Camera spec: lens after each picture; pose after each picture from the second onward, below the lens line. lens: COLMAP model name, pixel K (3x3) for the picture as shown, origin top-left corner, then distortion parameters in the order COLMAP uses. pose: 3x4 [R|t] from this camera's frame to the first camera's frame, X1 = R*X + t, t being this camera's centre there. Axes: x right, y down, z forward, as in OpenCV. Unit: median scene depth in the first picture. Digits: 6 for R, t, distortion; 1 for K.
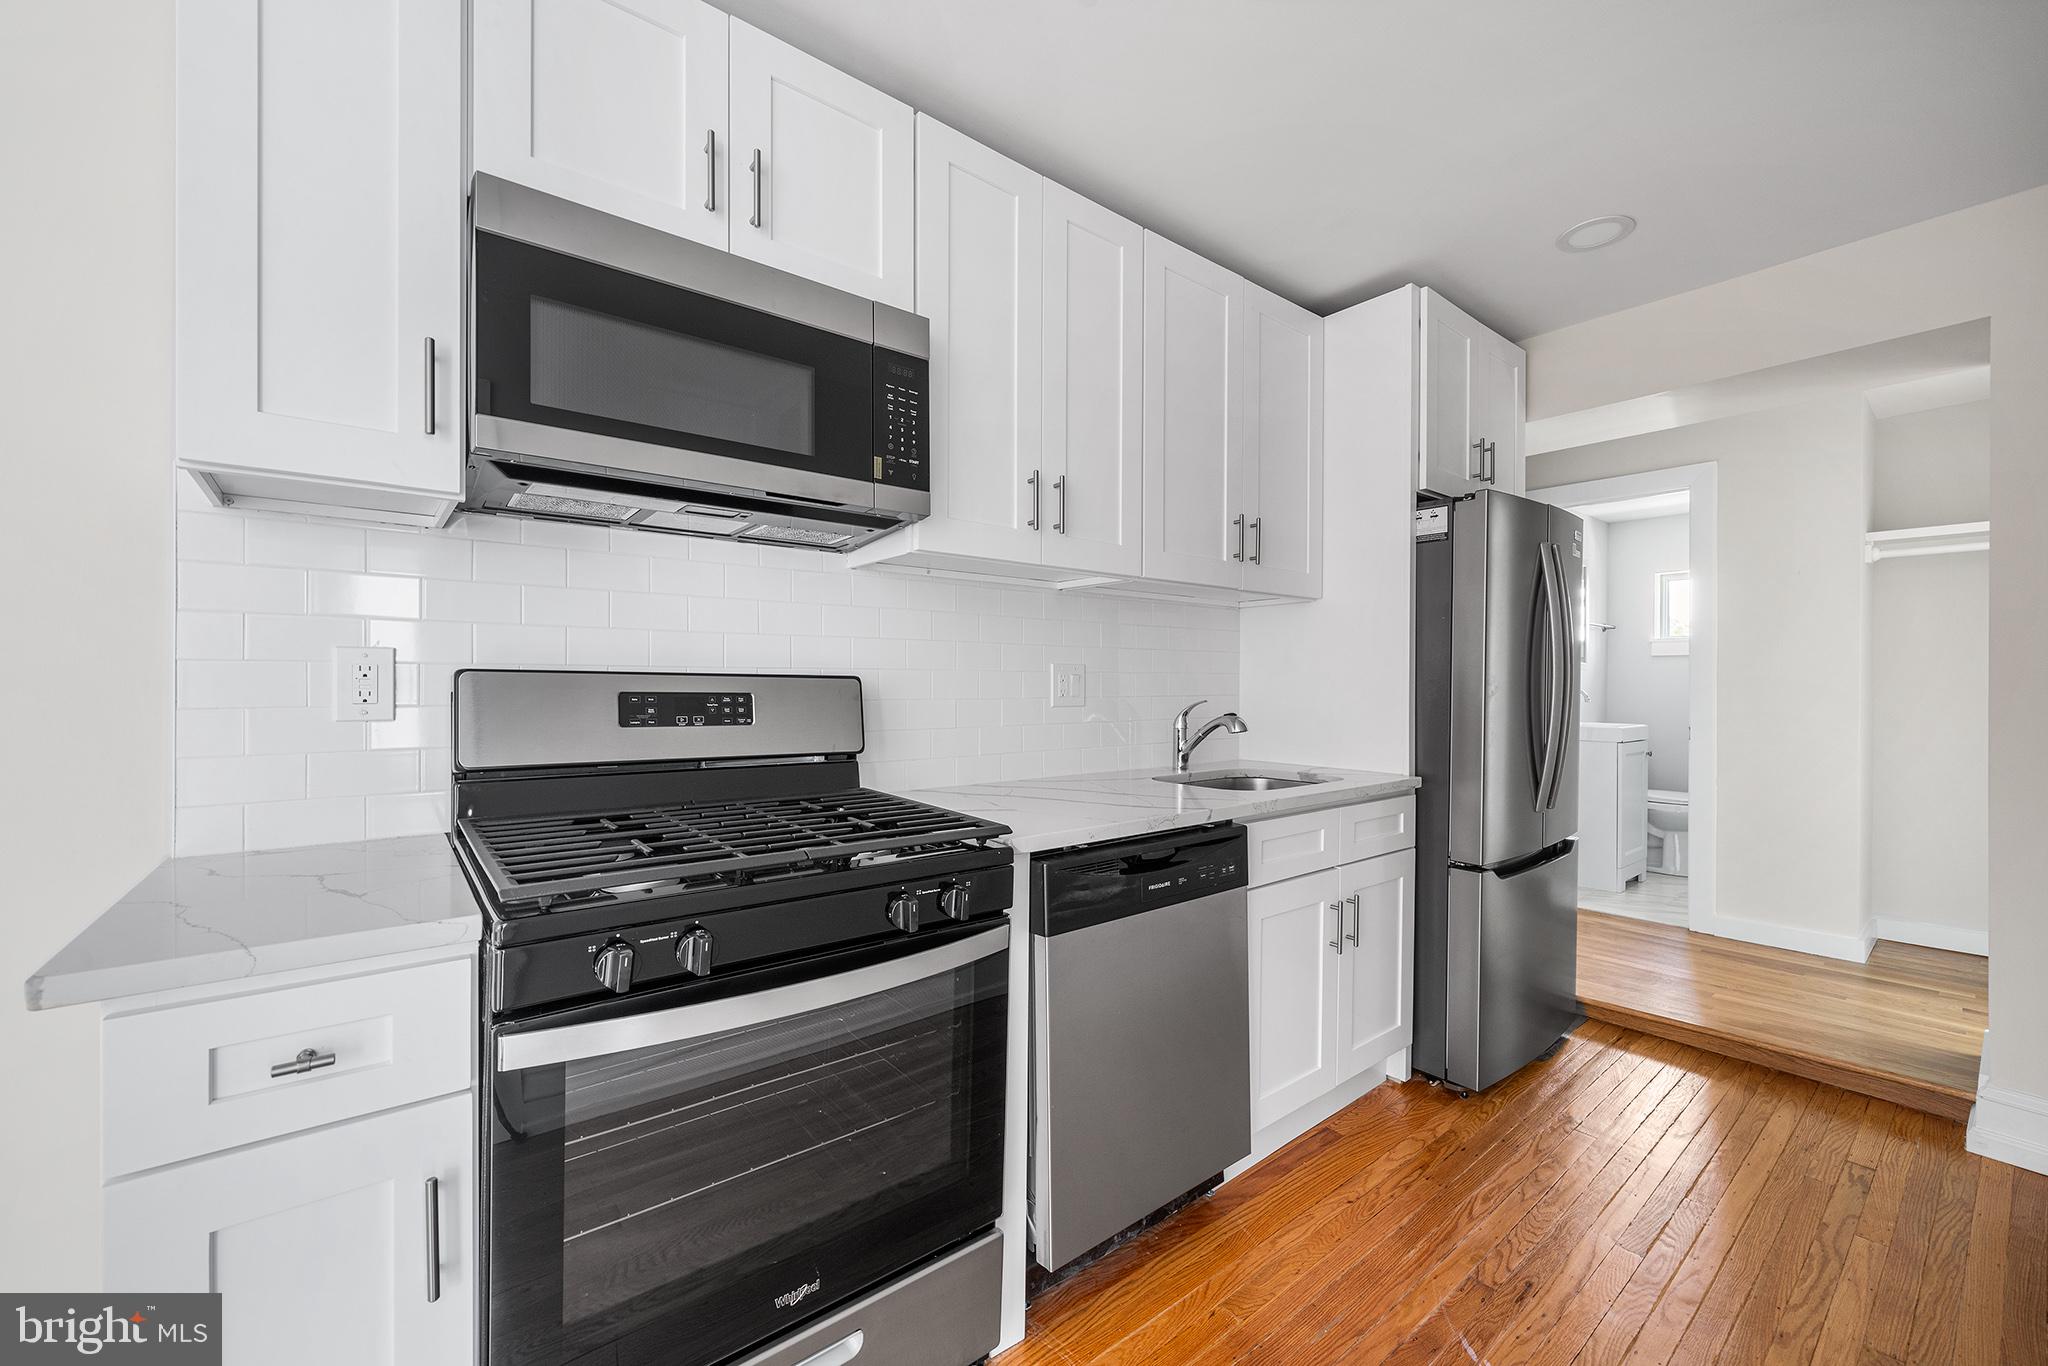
lens RADIAL K [[813.7, 0, 1017.0], [0, 813.7, 687.6], [0, 0, 1]] dist [-0.000693, -0.000118]
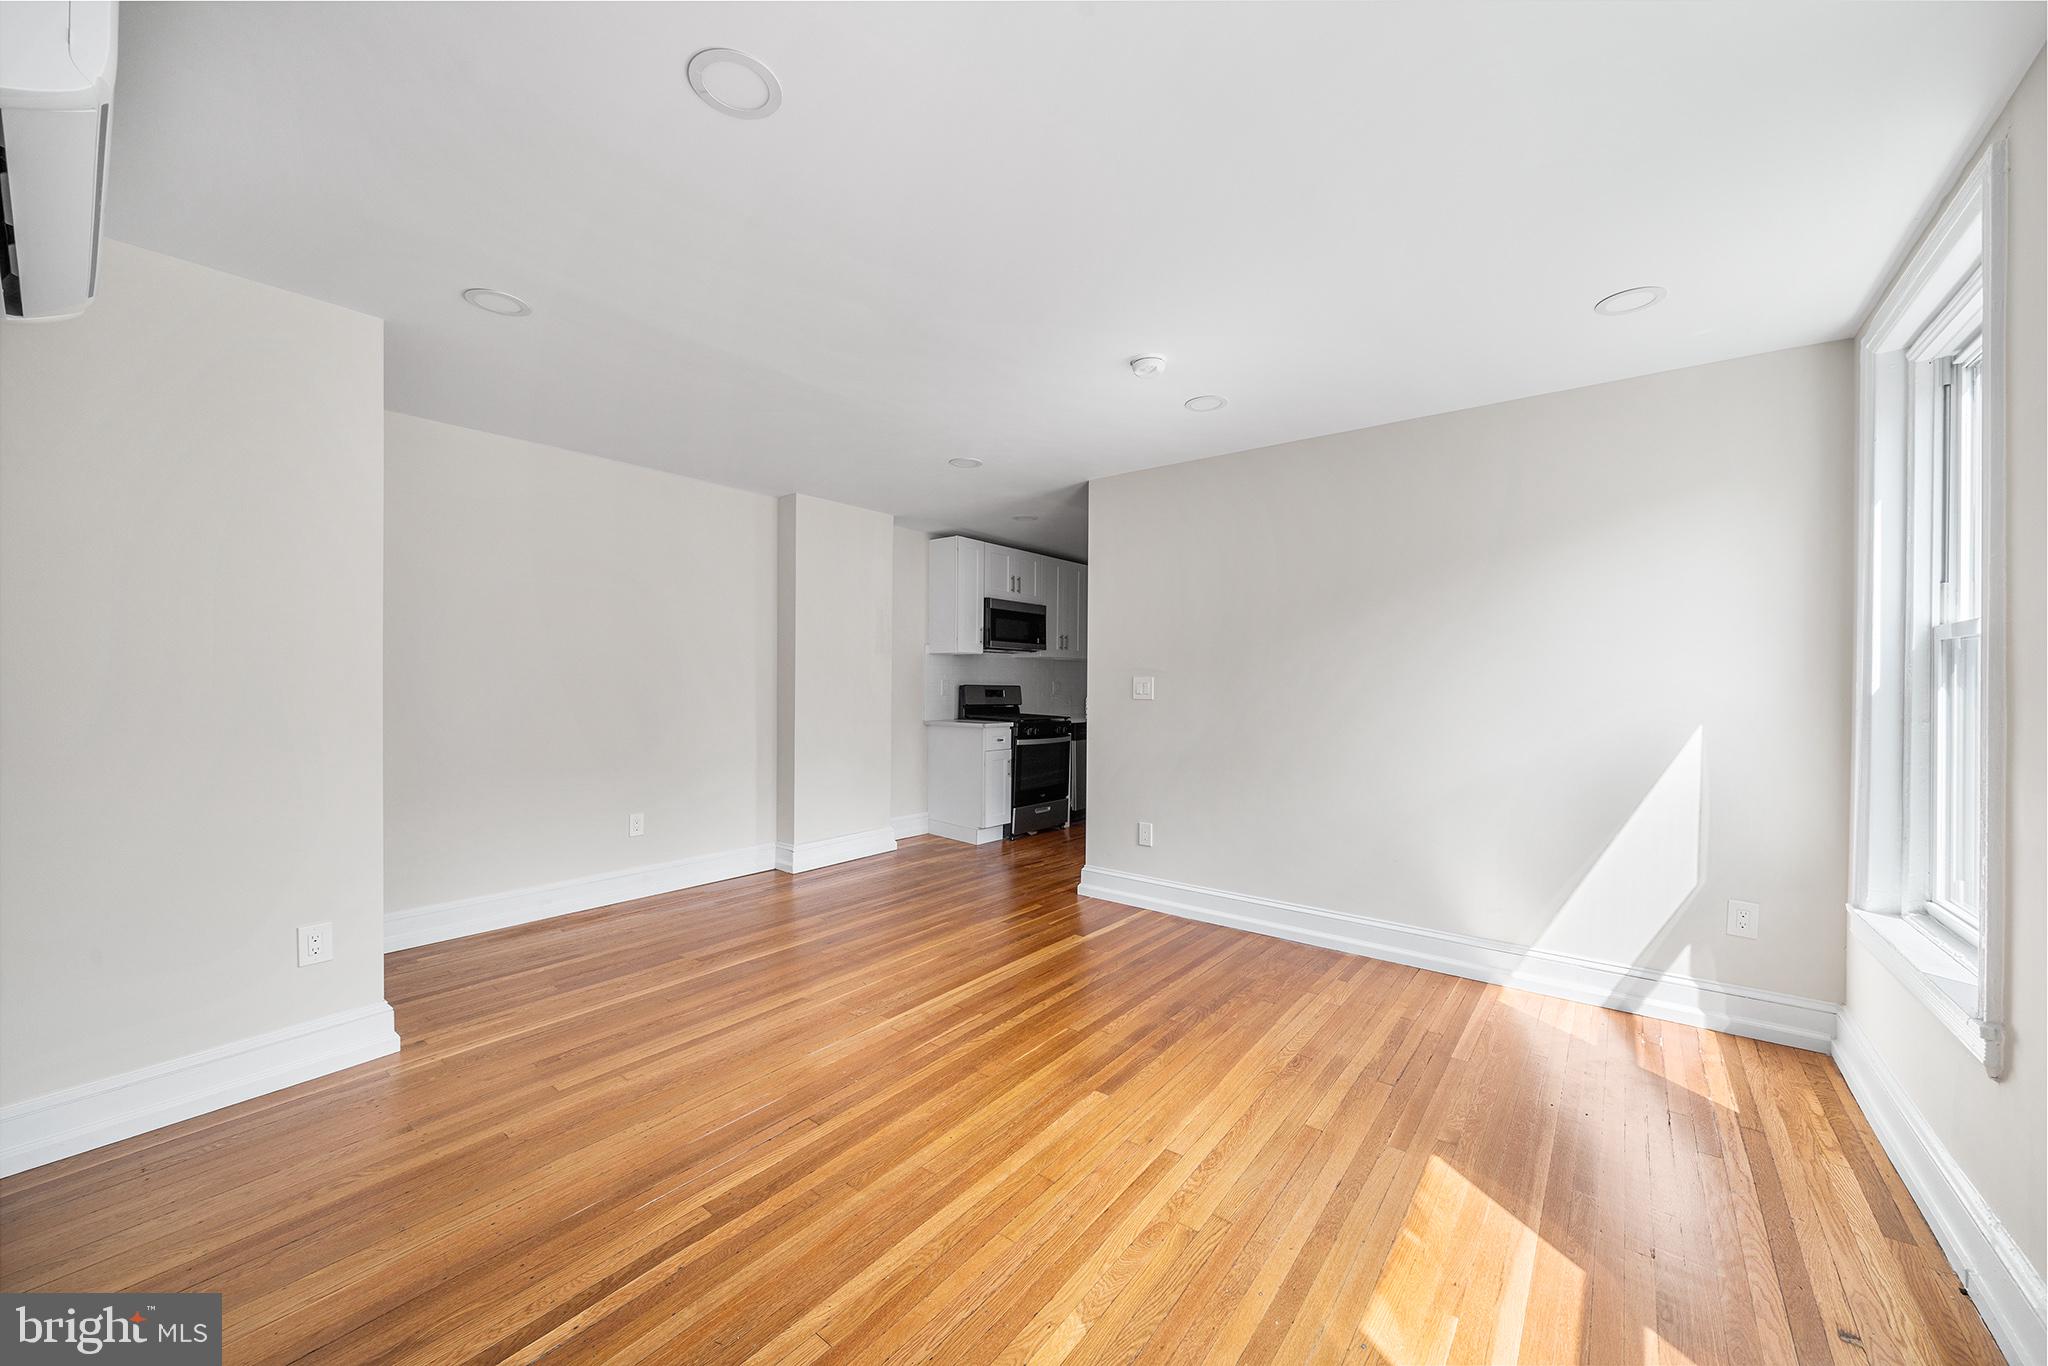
lens RADIAL K [[758.8, 0, 1024.0], [0, 758.8, 683.0], [0, 0, 1]] dist [-0.000393, 0.000021]
pose [[0.972420, 0.002044, 0.233227, -0.840854], [-0.001864, 0.999998, -0.000995, -0.017974], [-0.233229, 0.000533, 0.972422, -2.121808]]
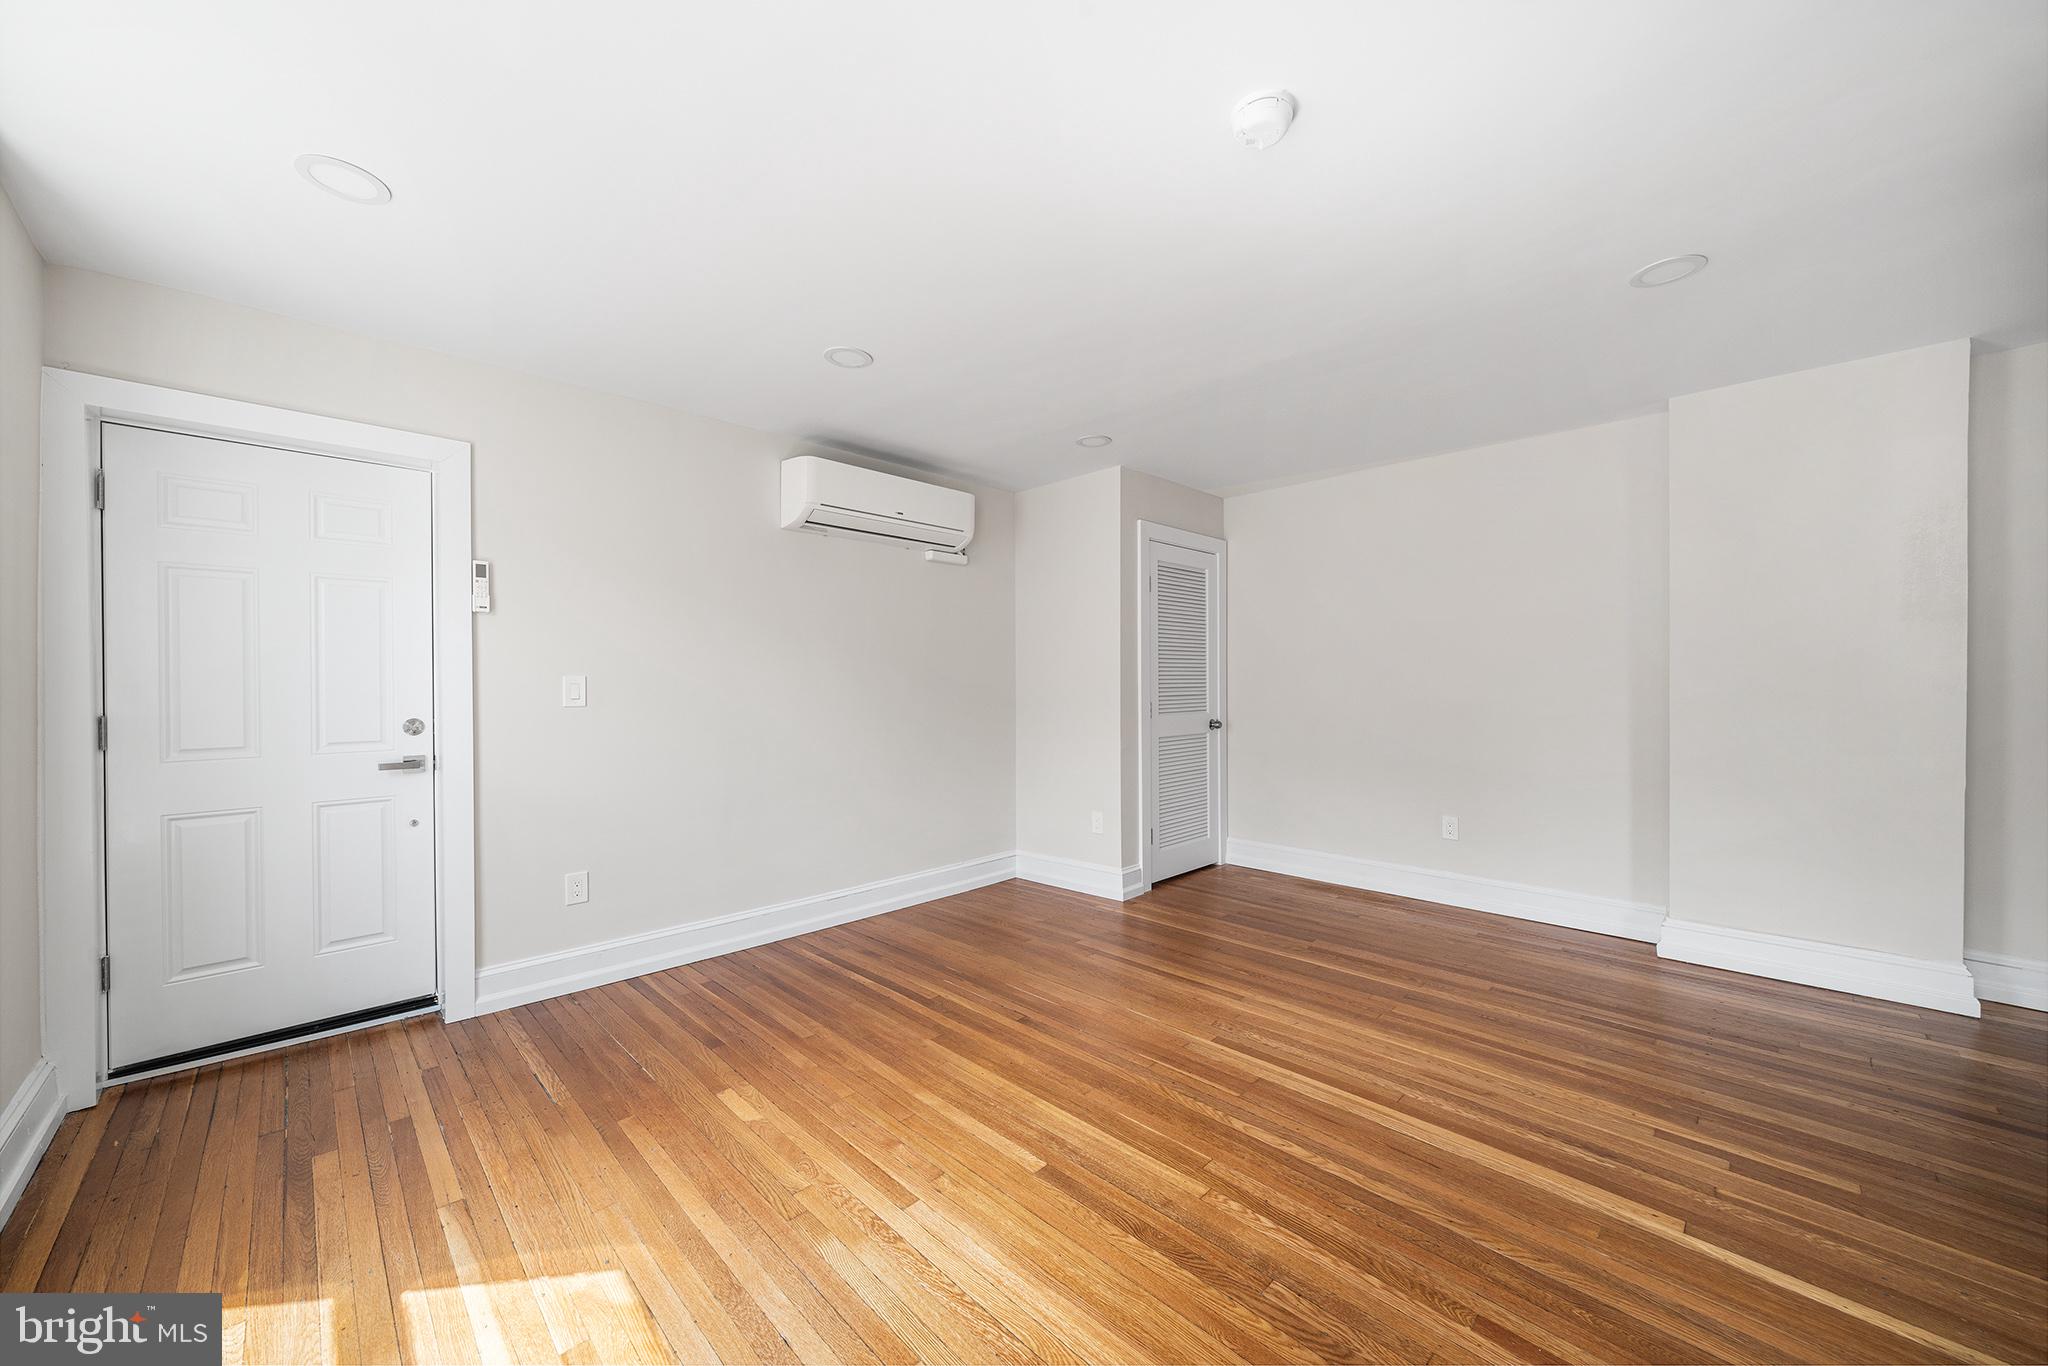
lens RADIAL K [[758.8, 0, 1024.0], [0, 758.8, 683.0], [0, 0, 1]] dist [-0.000393, 0.000021]
pose [[0.110362, -0.004866, -0.993880, 0.303787], [-0.001271, 0.999987, -0.005037, 0.003768], [0.993891, 0.001820, 0.110355, -1.282759]]
